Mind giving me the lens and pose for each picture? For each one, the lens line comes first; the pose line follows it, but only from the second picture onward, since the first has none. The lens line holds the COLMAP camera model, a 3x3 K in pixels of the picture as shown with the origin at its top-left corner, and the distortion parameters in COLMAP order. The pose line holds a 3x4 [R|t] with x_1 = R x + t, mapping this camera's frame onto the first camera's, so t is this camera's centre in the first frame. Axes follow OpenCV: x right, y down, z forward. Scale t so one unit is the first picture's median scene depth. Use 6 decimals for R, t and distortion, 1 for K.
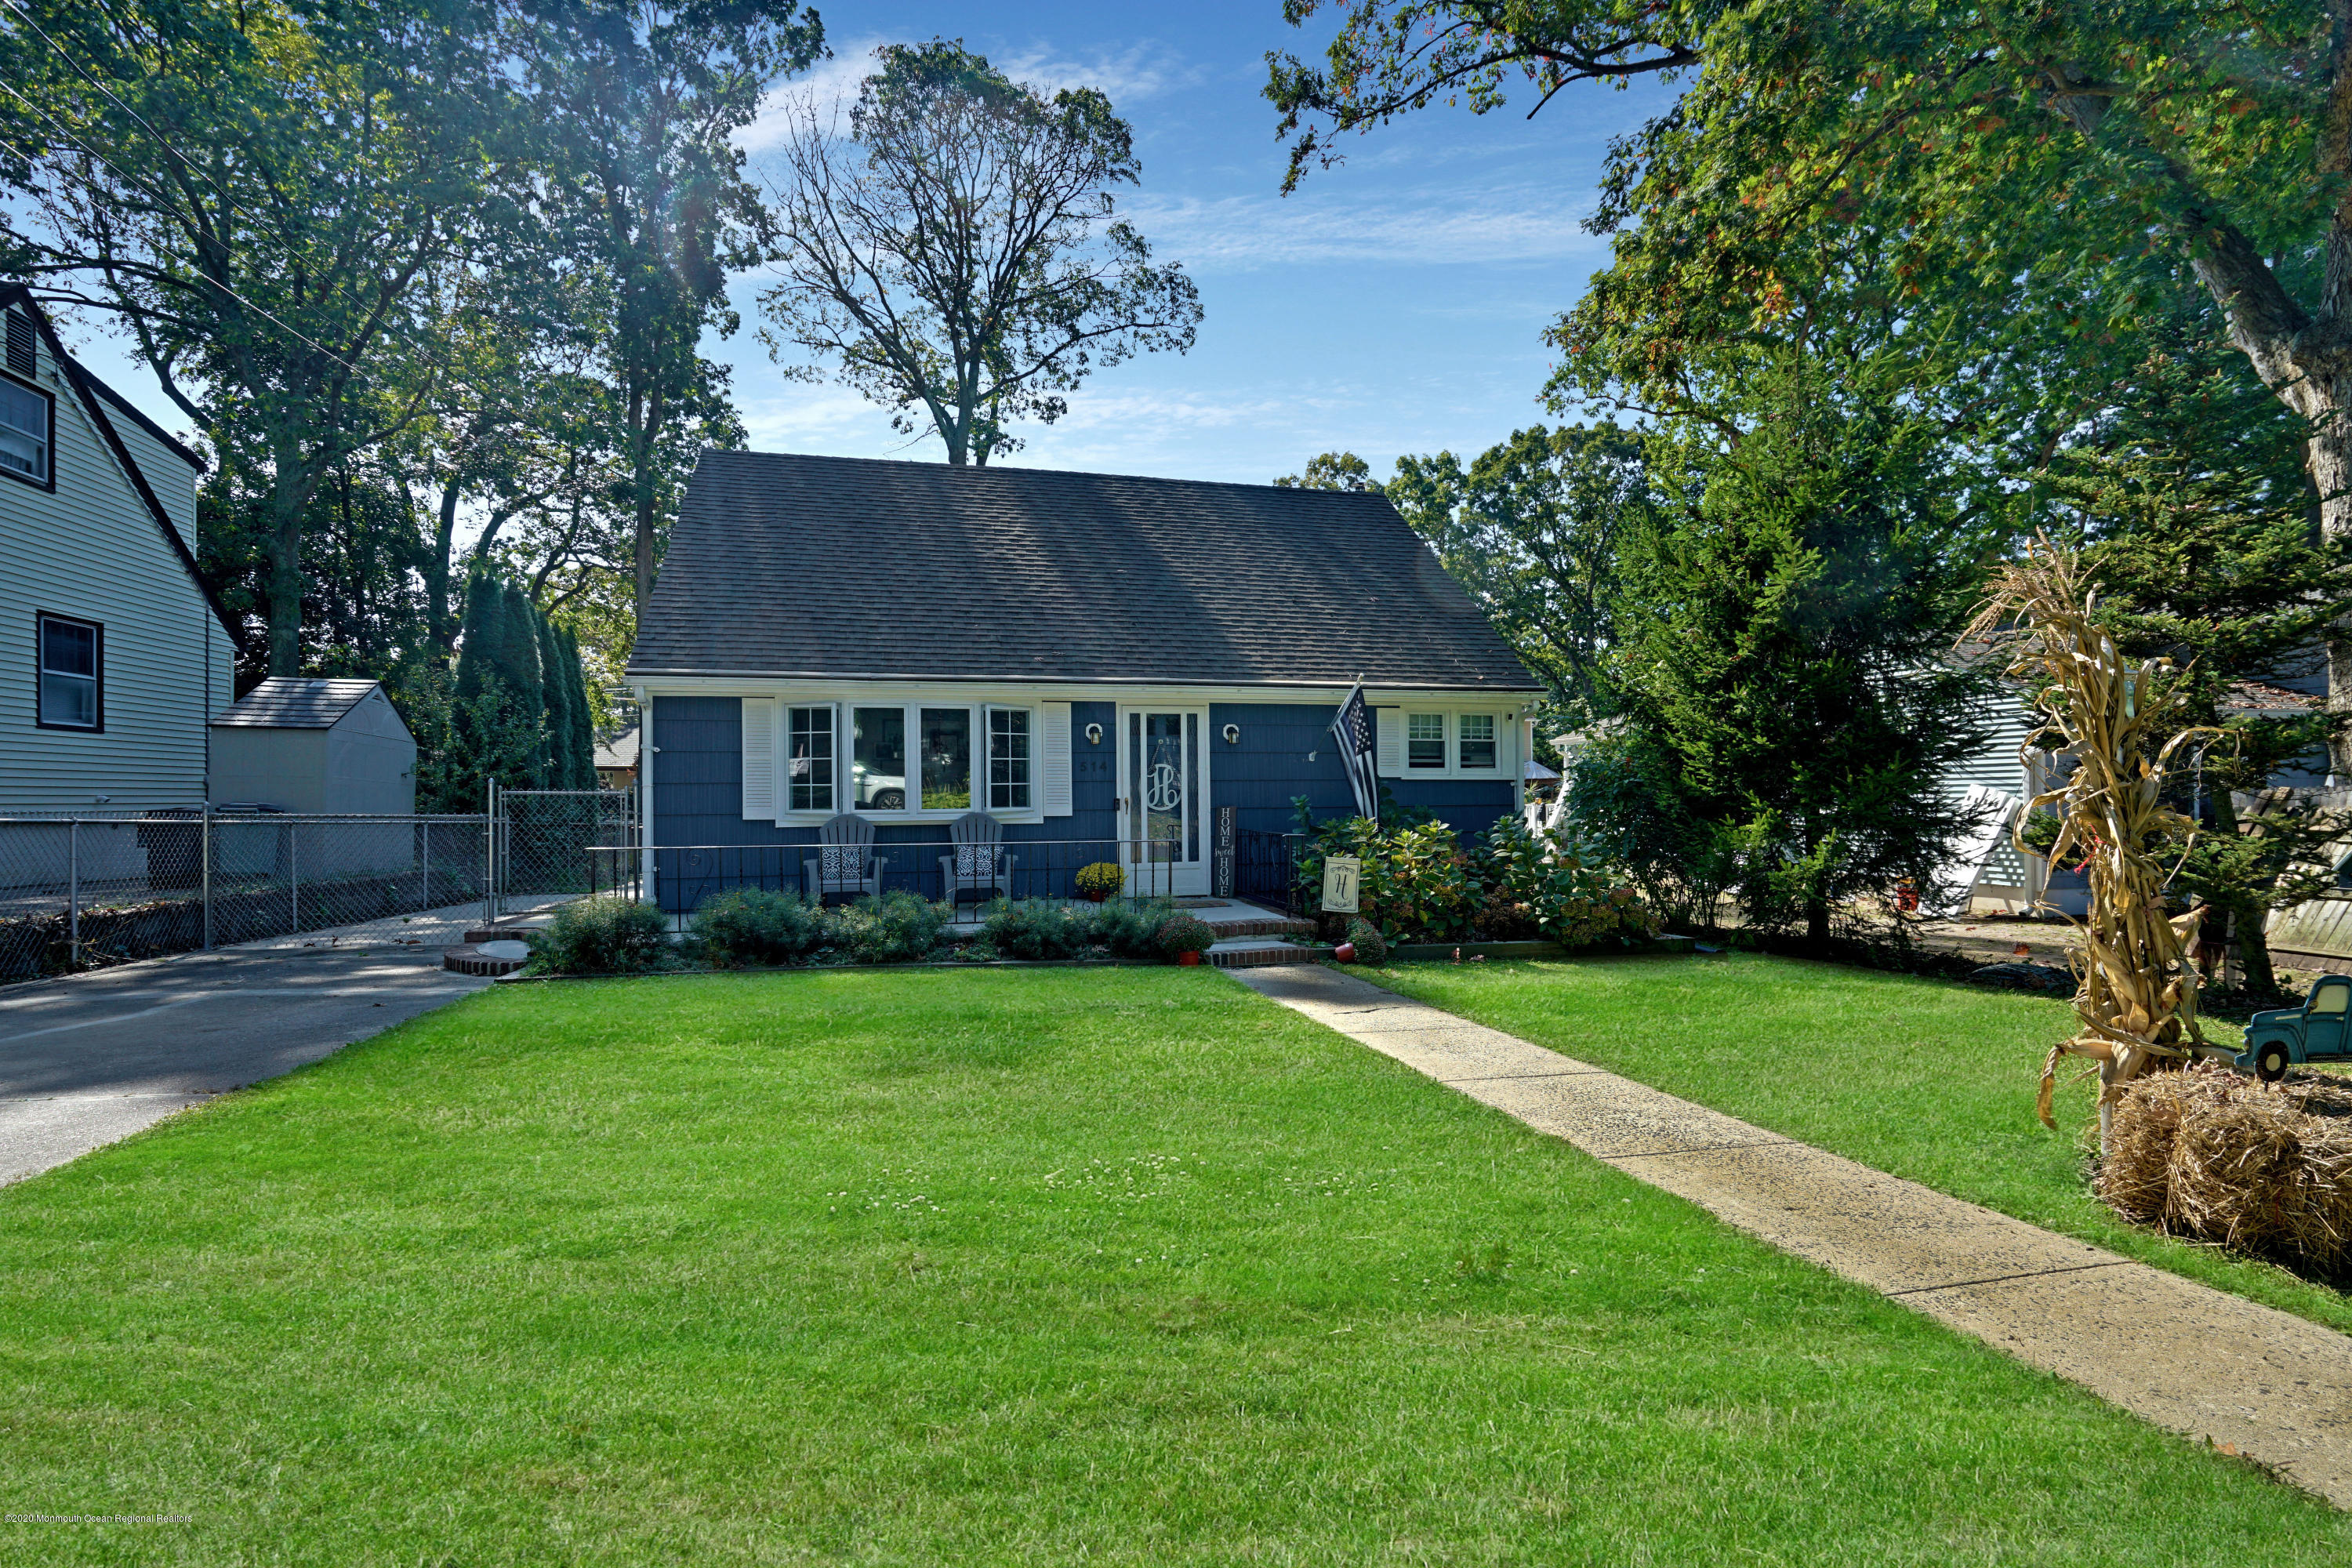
lens RADIAL K [[1060.9, 0, 1162.8], [0, 1060.9, 799.5], [0, 0, 1]] dist [0.000850, 0.000560]
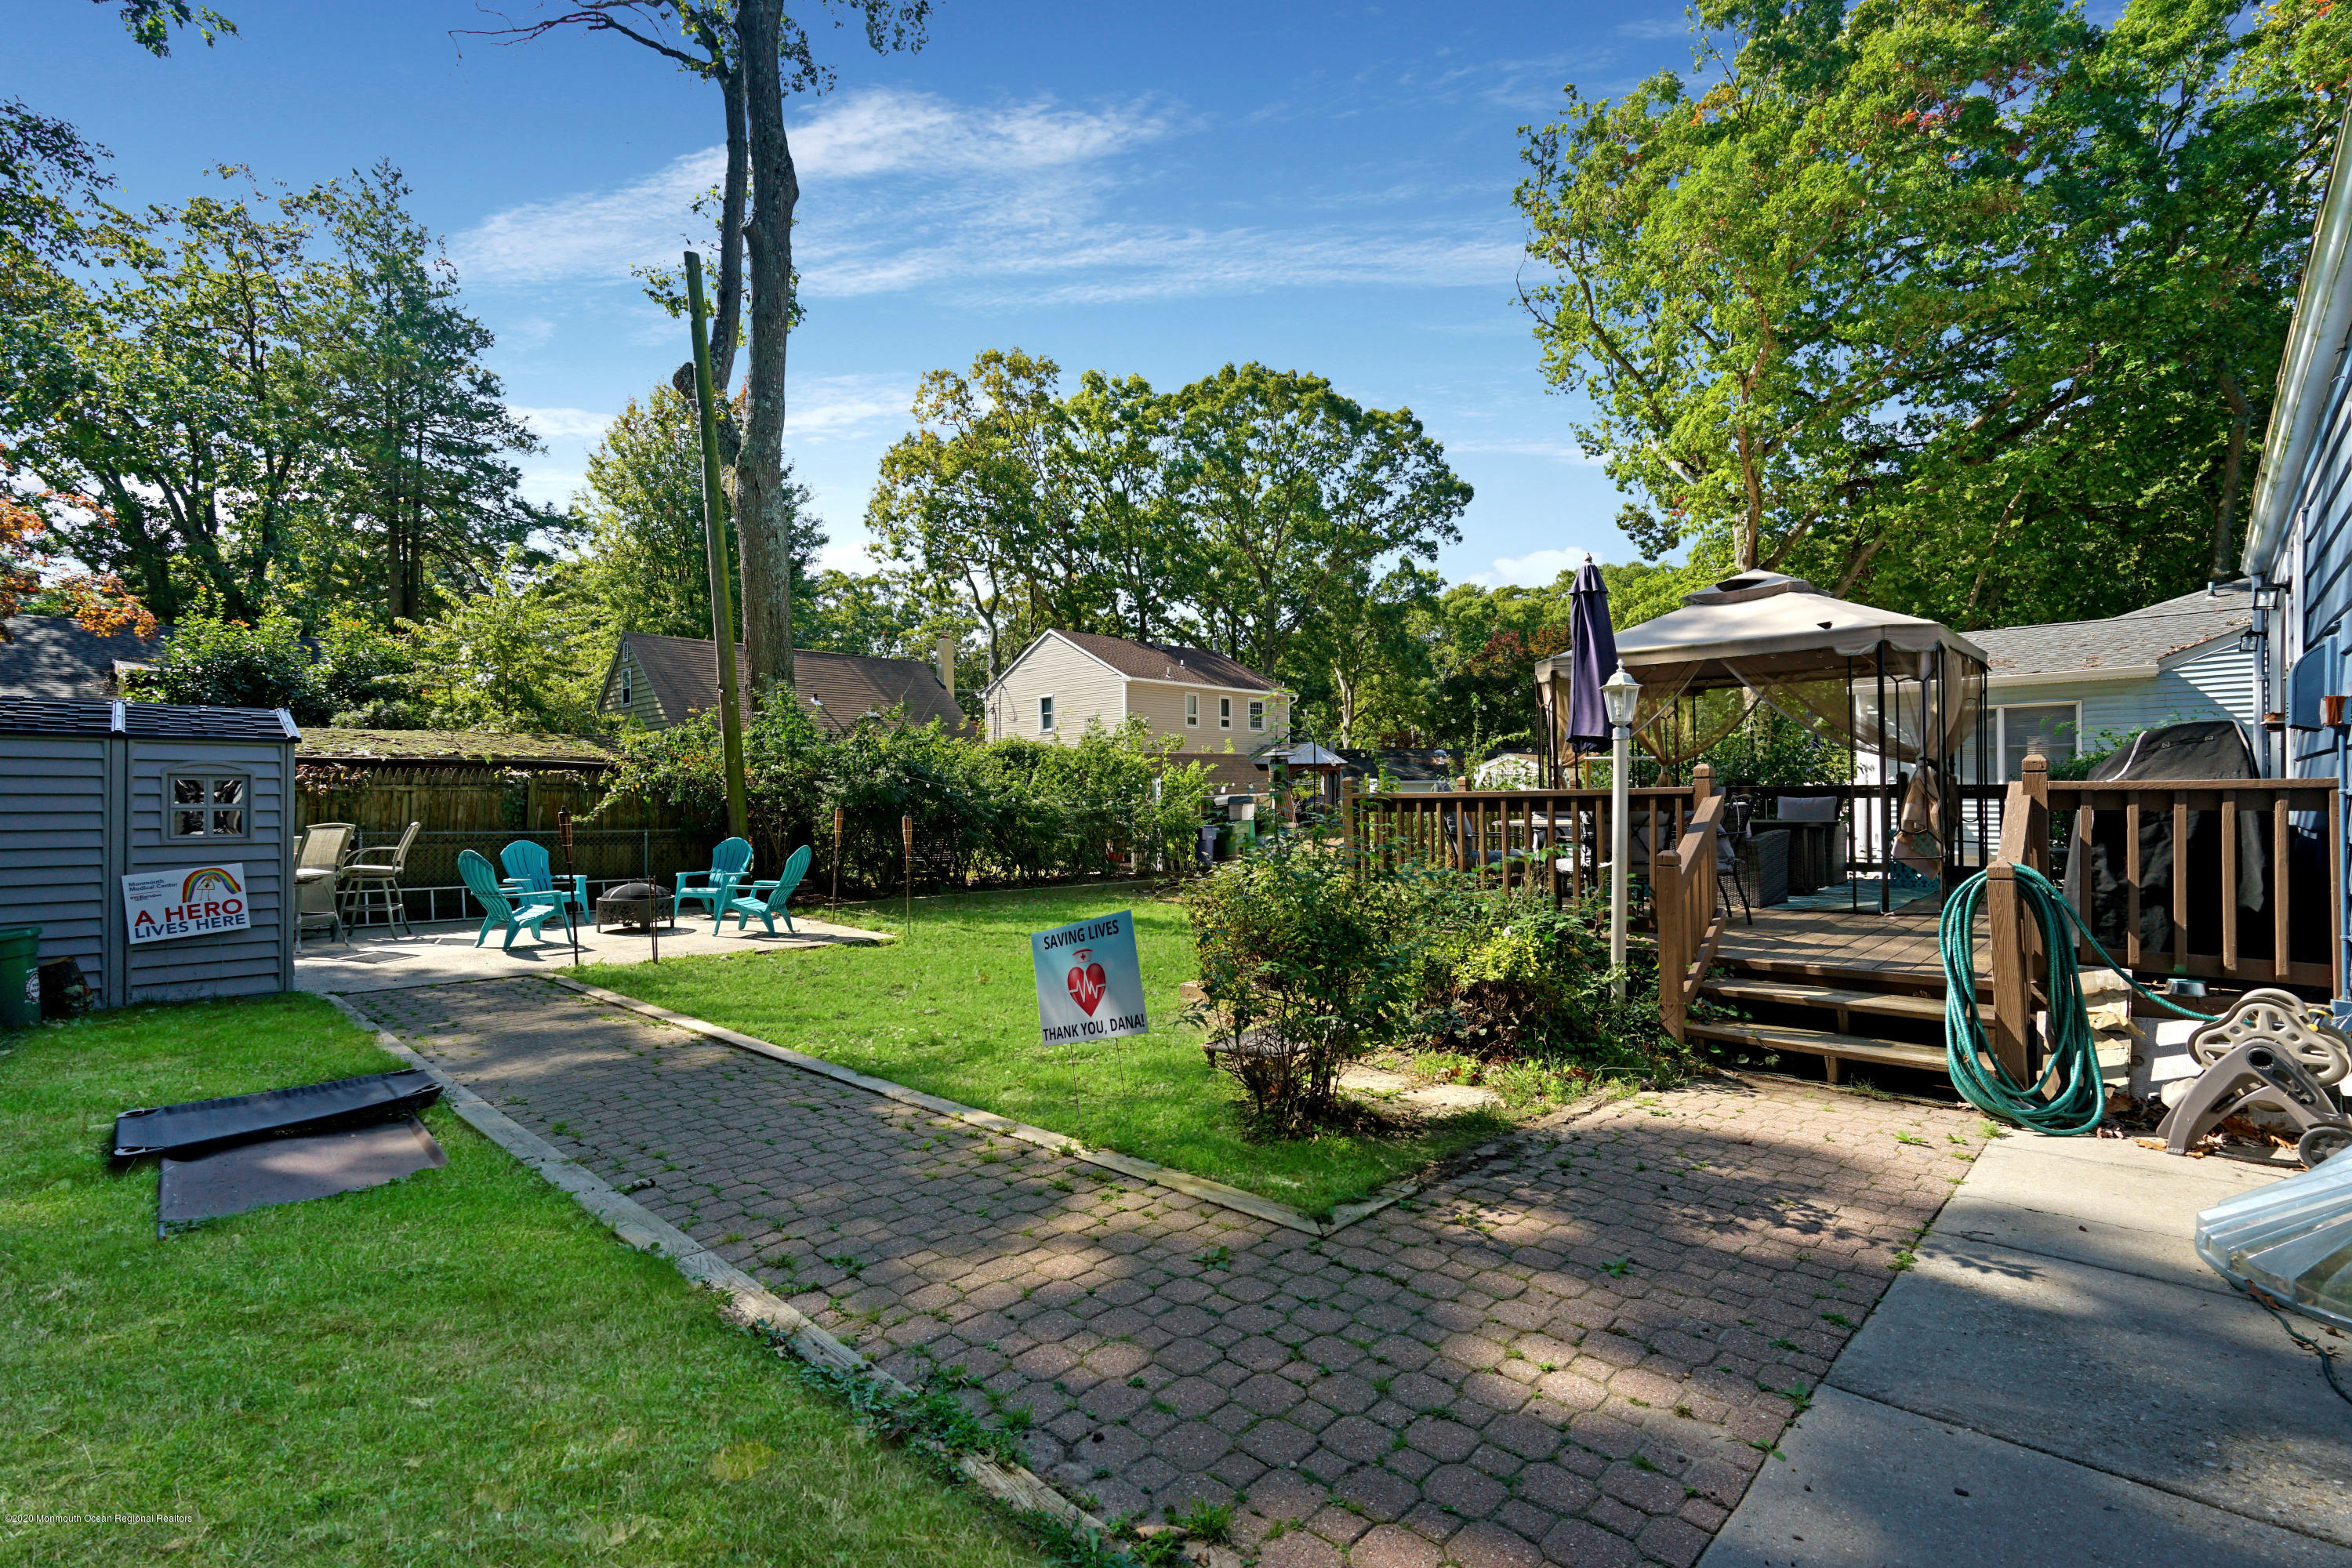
lens RADIAL K [[1049.5, 0, 1171.4], [0, 1049.5, 807.6], [0, 0, 1]] dist [-0.005115, -0.000373]
pose [[0.843204, -0.004983, 0.537570, -0.817258], [0.000451, 0.999963, 0.008561, 0.030056], [-0.537593, -0.006976, 0.843175, 1.492772]]
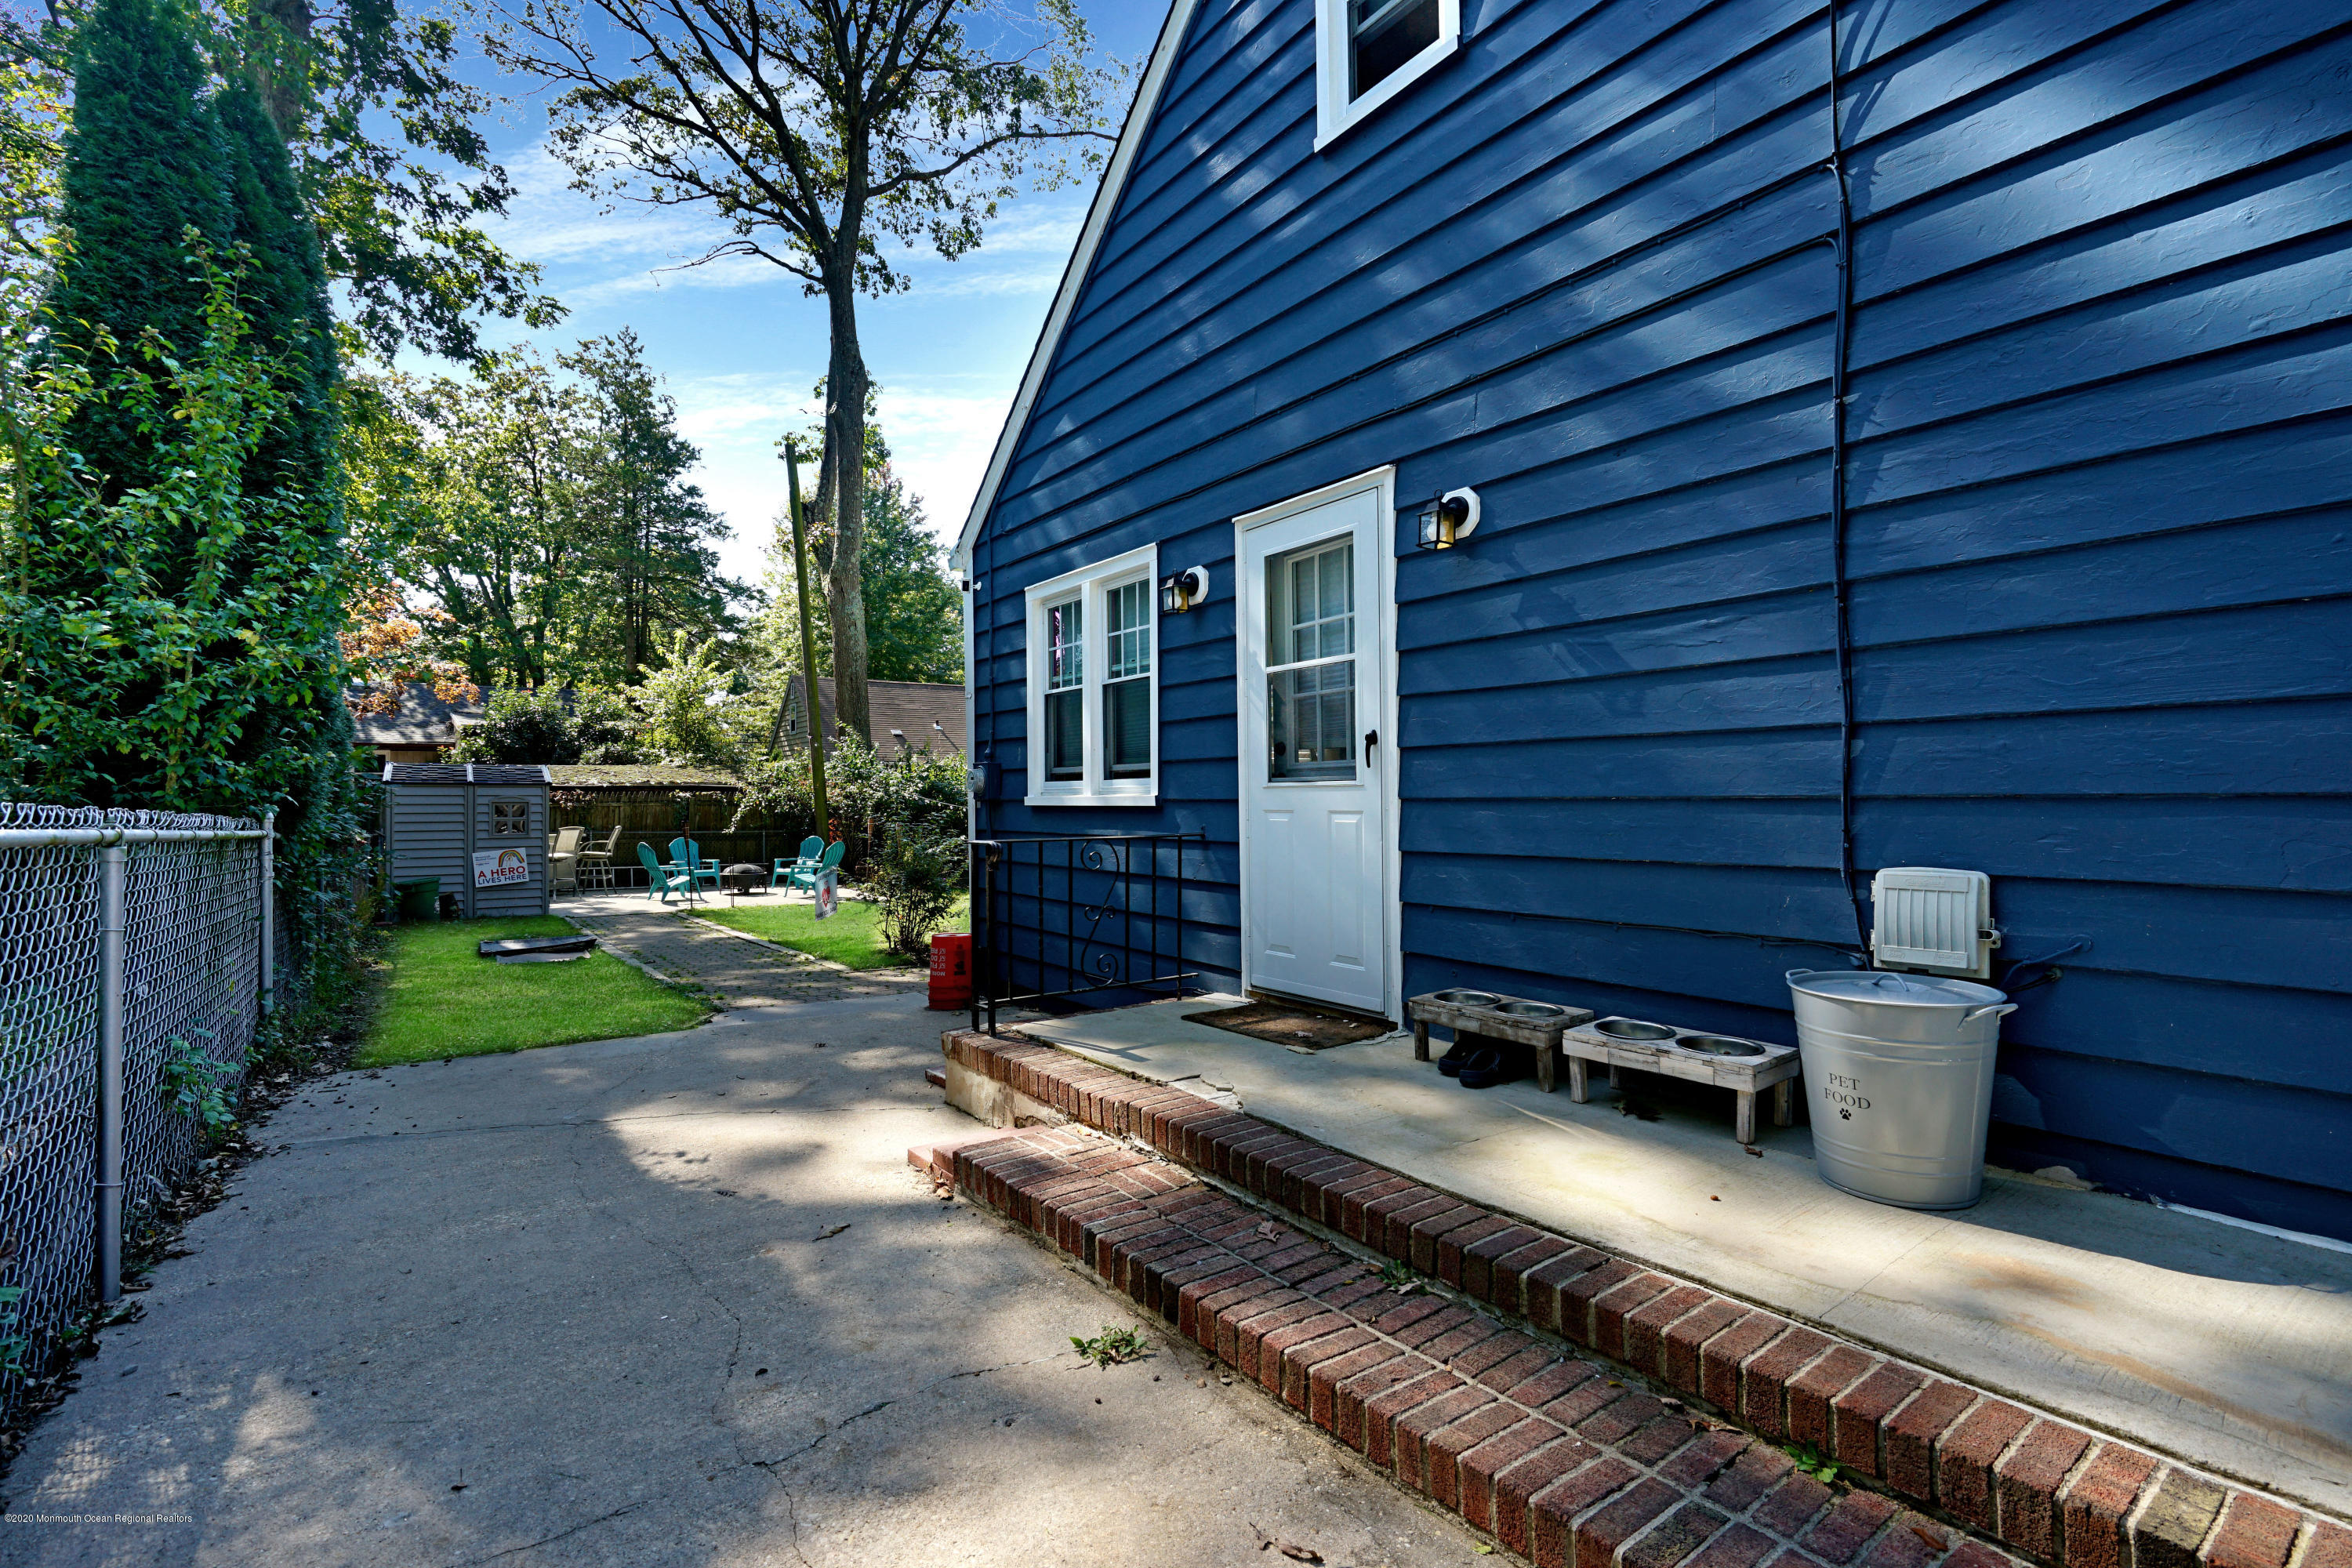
lens RADIAL K [[1056.0, 0, 1167.5], [0, 1056.0, 810.6], [0, 0, 1]] dist [-0.002309, 0.000040]
pose [[0.927827, -0.007676, 0.372931, -0.711935], [0.004387, 0.999944, 0.009668, 0.016330], [-0.372984, -0.007334, 0.927809, 0.888632]]
